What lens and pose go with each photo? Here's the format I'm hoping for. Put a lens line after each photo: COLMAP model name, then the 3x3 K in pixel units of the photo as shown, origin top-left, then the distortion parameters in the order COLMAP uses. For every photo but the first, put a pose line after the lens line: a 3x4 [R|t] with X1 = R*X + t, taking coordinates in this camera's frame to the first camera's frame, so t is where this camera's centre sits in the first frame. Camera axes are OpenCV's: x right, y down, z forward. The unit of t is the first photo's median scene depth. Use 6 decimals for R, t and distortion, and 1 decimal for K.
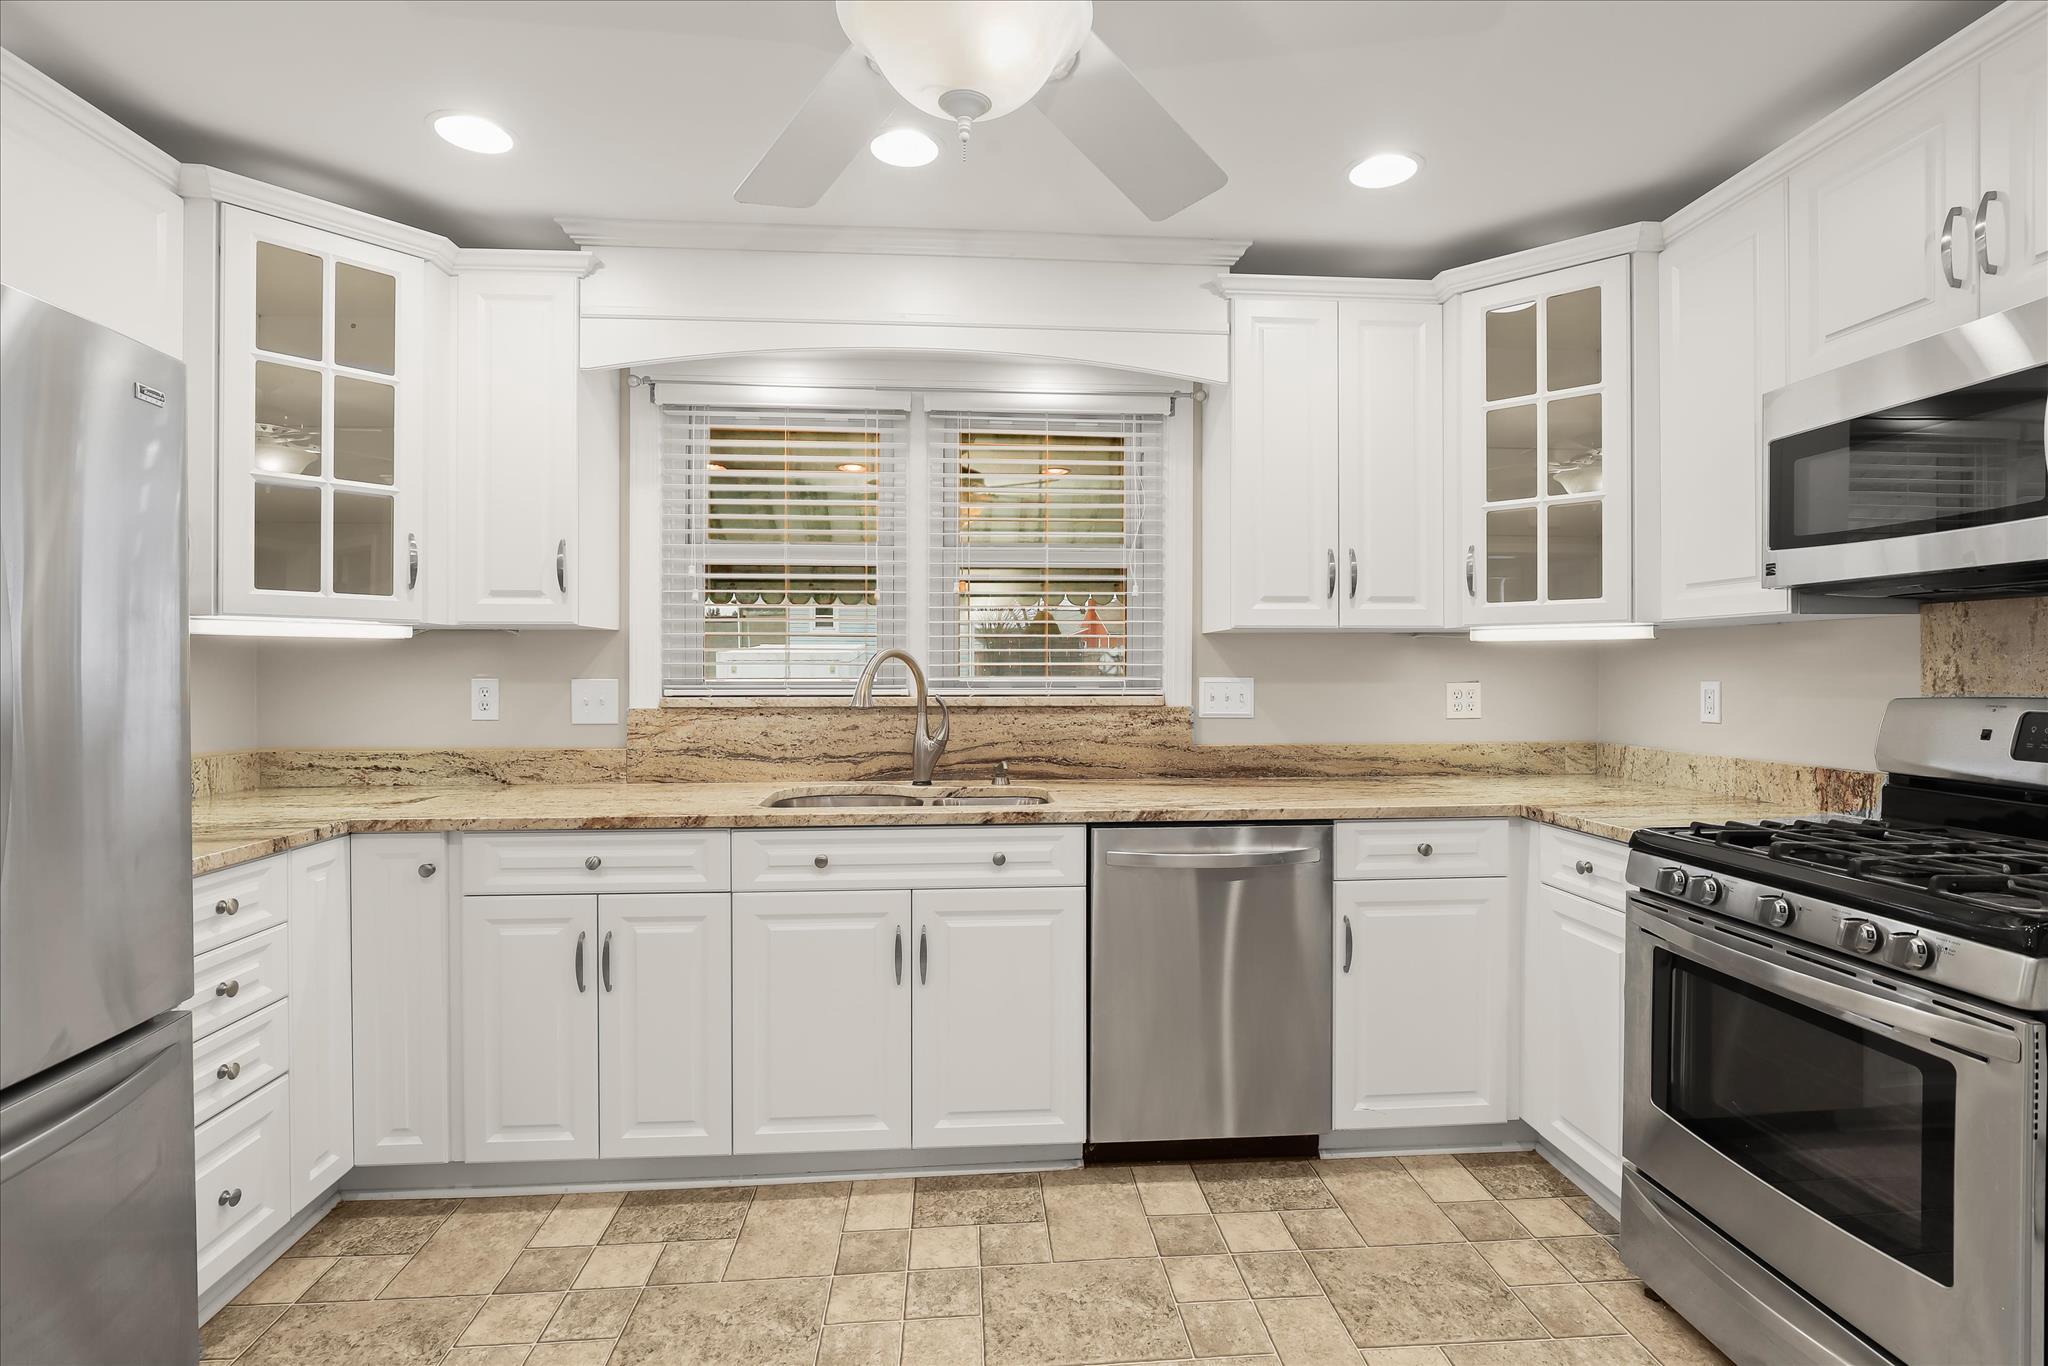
lens RADIAL K [[975.2, 0, 1037.6], [0, 975.2, 674.3], [0, 0, 1]] dist [-0.014192, 0.001541]
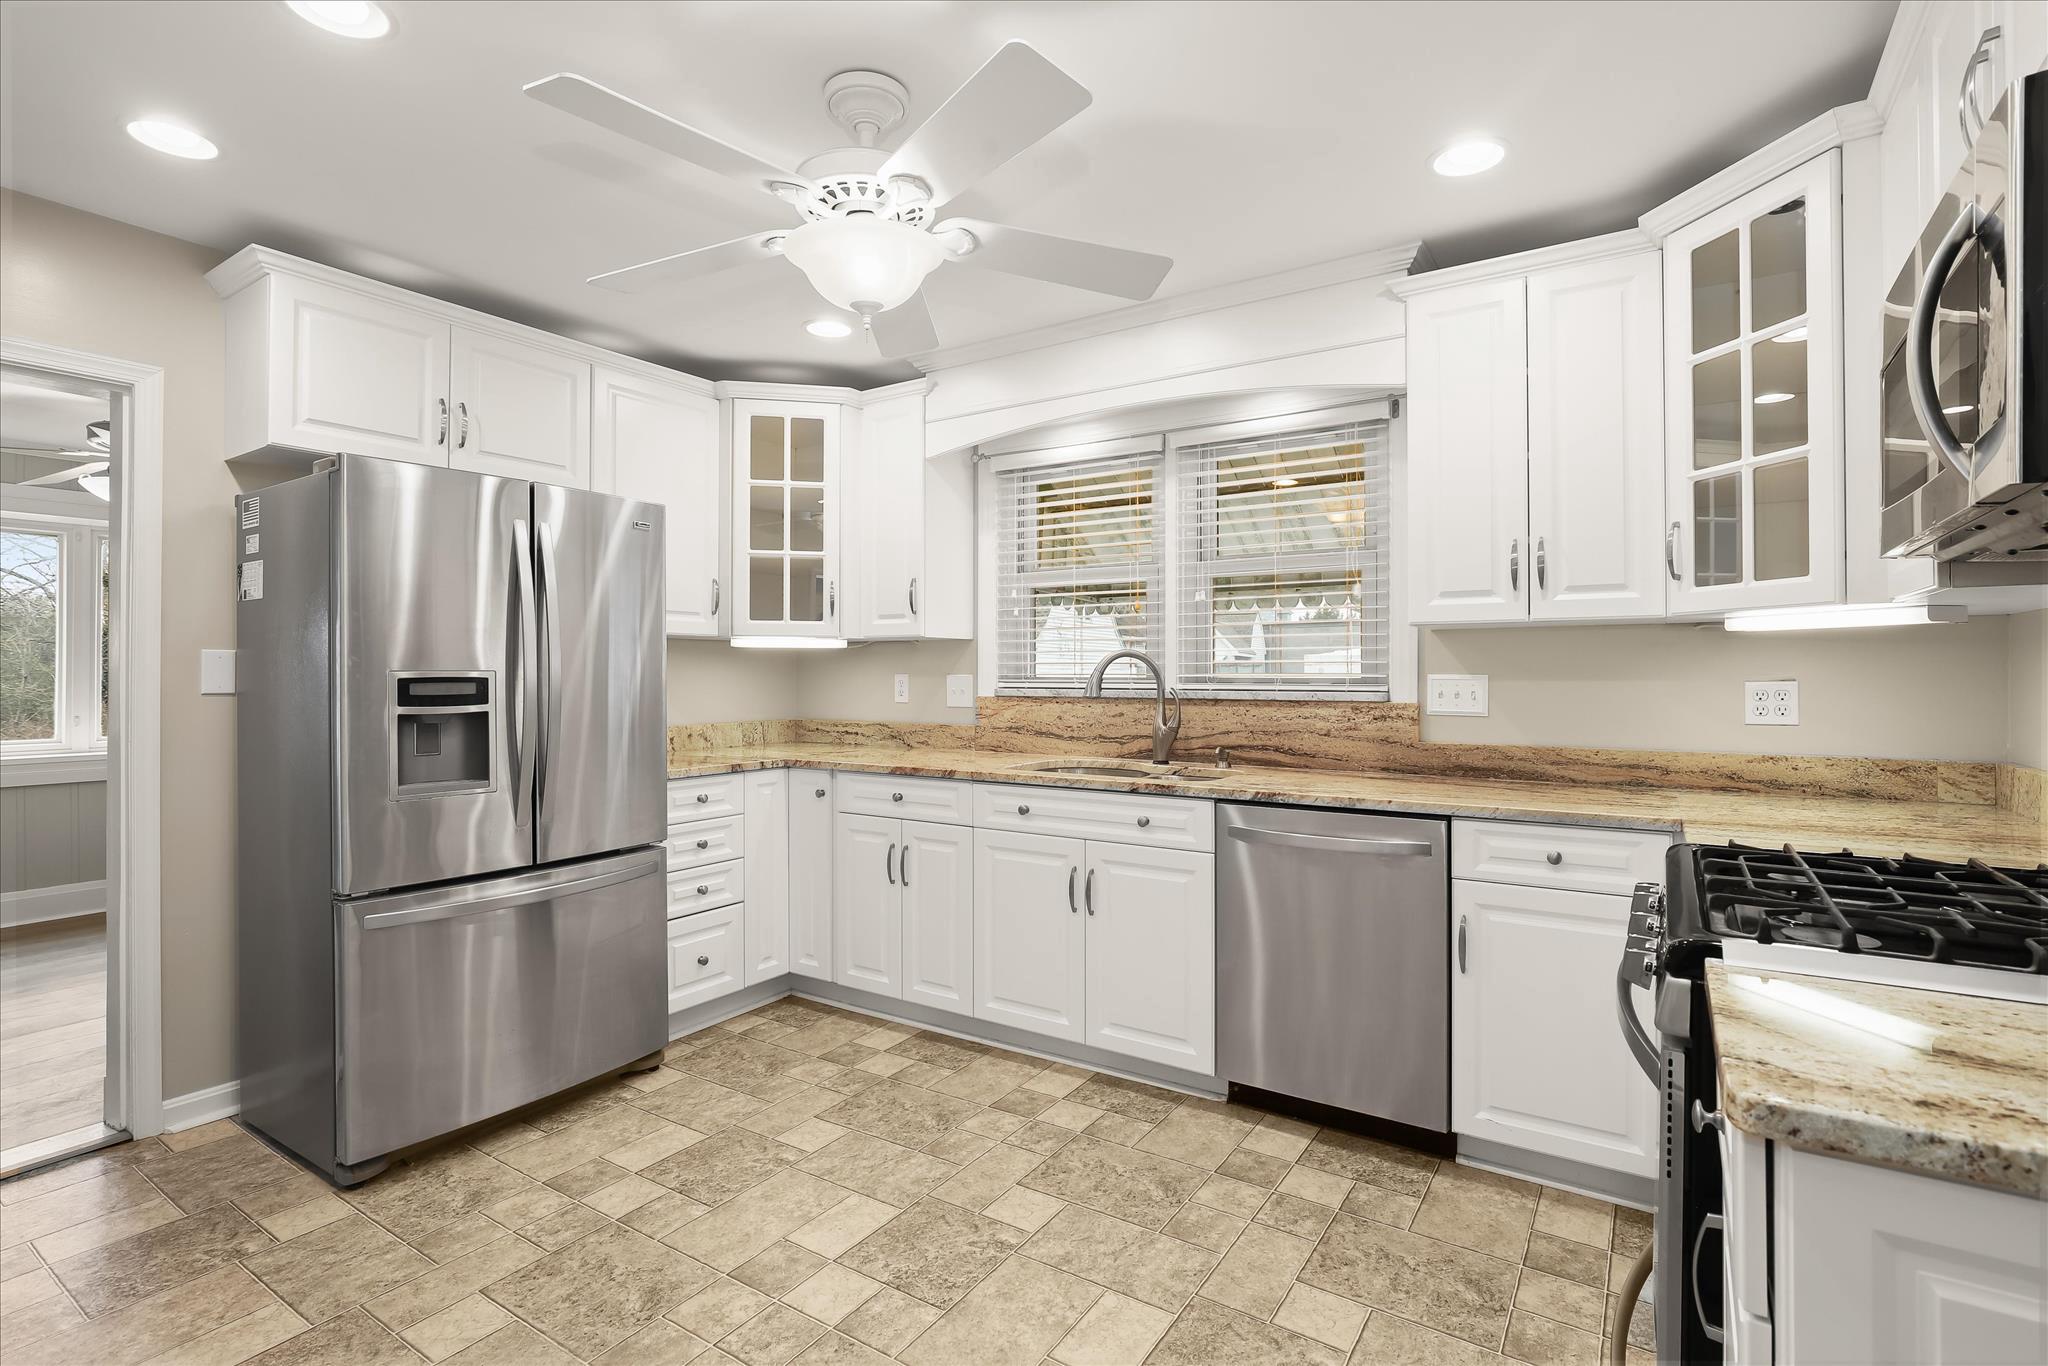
lens RADIAL K [[975.2, 0, 1037.6], [0, 975.2, 674.3], [0, 0, 1]] dist [-0.014192, 0.001541]
pose [[0.789405, 0.000962, -0.613872, 0.531056], [-0.003261, 0.999991, -0.002626, 0.008062], [0.613864, 0.004075, 0.789401, -0.035931]]
